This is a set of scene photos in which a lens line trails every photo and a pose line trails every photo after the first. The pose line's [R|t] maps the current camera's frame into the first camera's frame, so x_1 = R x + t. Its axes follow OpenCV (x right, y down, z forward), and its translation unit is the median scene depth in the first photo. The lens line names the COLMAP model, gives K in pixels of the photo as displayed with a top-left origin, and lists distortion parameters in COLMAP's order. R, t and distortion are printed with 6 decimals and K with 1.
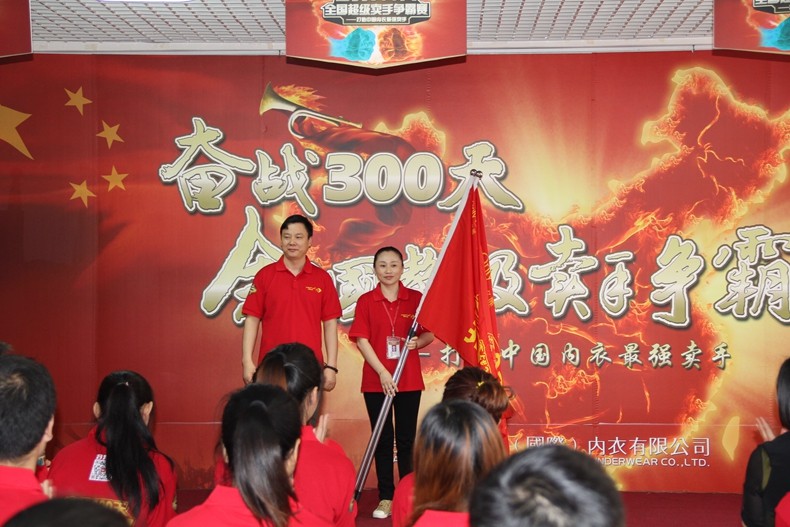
lens RADIAL K [[1427.9, 0, 393.7], [0, 1427.9, 268.8], [0, 0, 1]] dist [0.277020, 0.000000]
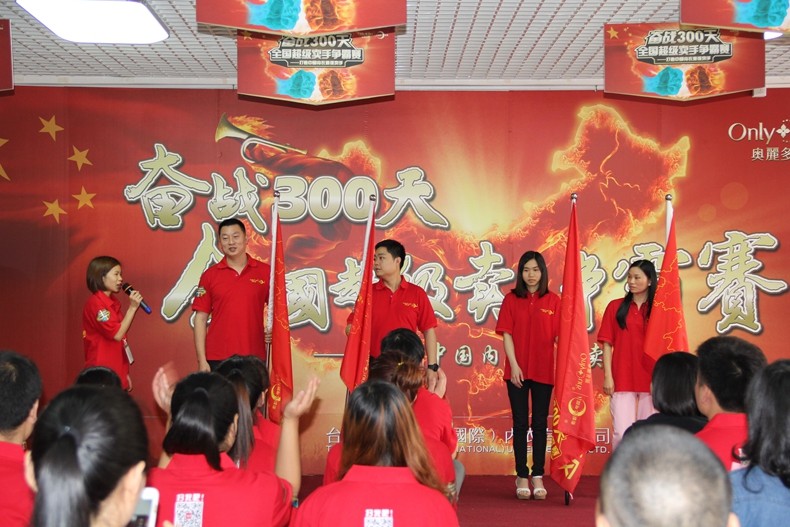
lens RADIAL K [[1329.7, 0, 396.9], [0, 1329.7, 267.7], [0, 0, 1]] dist [0.229682, 0.000000]
pose [[0.999157, 0.003971, 0.040866, 0.006224], [-0.003583, 0.999948, -0.009557, 0.000712], [-0.040902, 0.009402, 0.999119, -0.050255]]
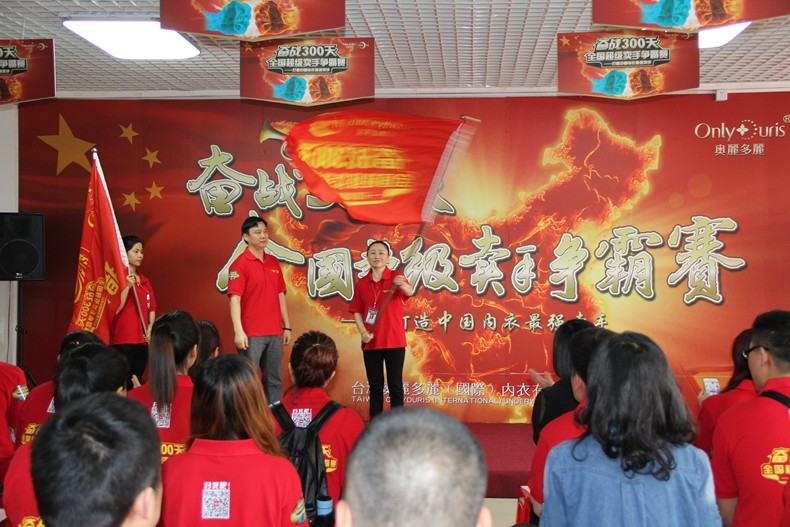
lens RADIAL K [[1048.3, 0, 398.0], [0, 1048.3, 264.9], [0, 0, 1]] dist [0.092239, 0.000000]
pose [[0.999073, 0.004236, -0.042835, 0.079600], [-0.003997, 0.999976, 0.005667, 0.001286], [0.042858, -0.005490, 0.999066, 0.018189]]
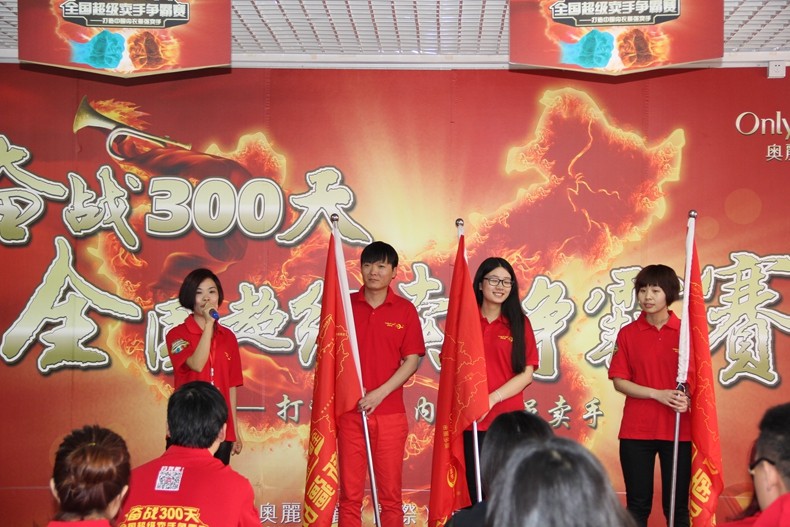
lens RADIAL K [[1576.0, 0, 393.0], [0, 1576.0, 267.7], [0, 0, 1]] dist [0.342418, 0.000000]
pose [[0.999926, 0.011532, -0.003855, 0.106612], [-0.011636, 0.999538, -0.028083, -0.000073], [0.003529, 0.028126, 0.999598, 0.029312]]
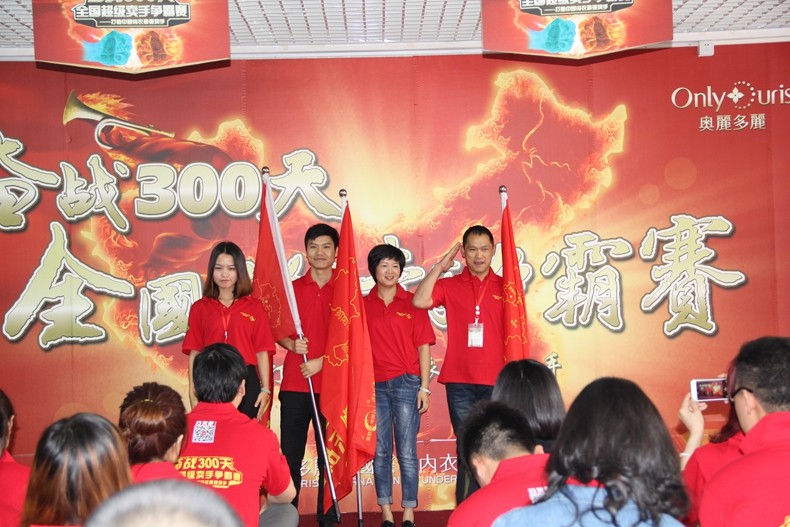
lens RADIAL K [[1502.3, 0, 398.9], [0, 1502.3, 269.7], [0, 0, 1]] dist [0.299766, 0.000000]
pose [[0.998652, -0.024254, 0.045887, 0.078240], [0.024730, 0.999646, -0.009847, 0.002810], [-0.045632, 0.010968, 0.998898, -0.006791]]
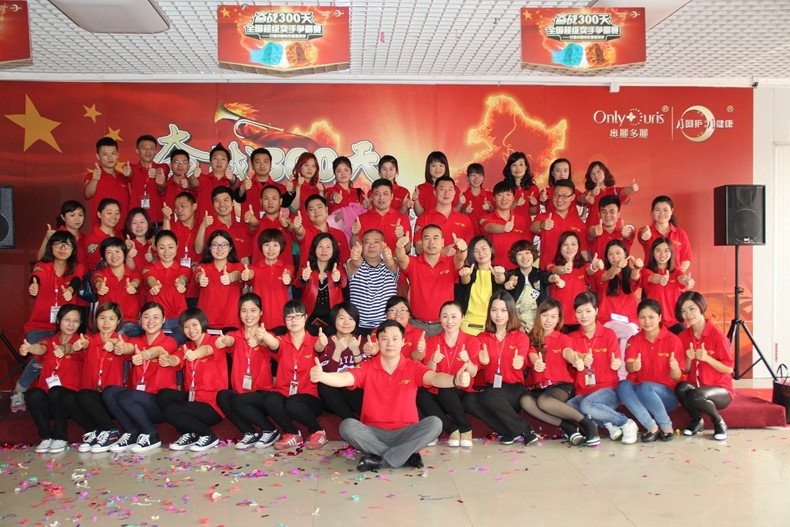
lens RADIAL K [[805.9, 0, 397.3], [0, 805.9, 257.6], [0, 0, 1]] dist [-0.028741, 0.000000]
pose [[0.995408, -0.004961, 0.095594, 0.014750], [0.003033, 0.999789, 0.020302, 0.016611], [-0.095675, -0.019919, 0.995213, 0.151502]]
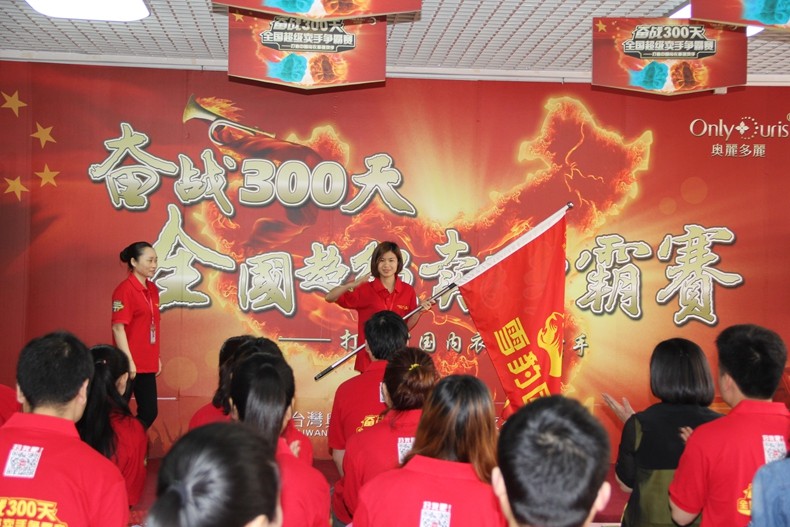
lens RADIAL K [[1322.7, 0, 396.4], [0, 1322.7, 265.8], [0, 0, 1]] dist [0.235374, 0.000000]
pose [[0.994333, 0.024280, 0.103505, -0.033246], [-0.024241, 0.999705, -0.001627, 0.001518], [-0.103514, -0.000892, 0.994628, -0.047343]]
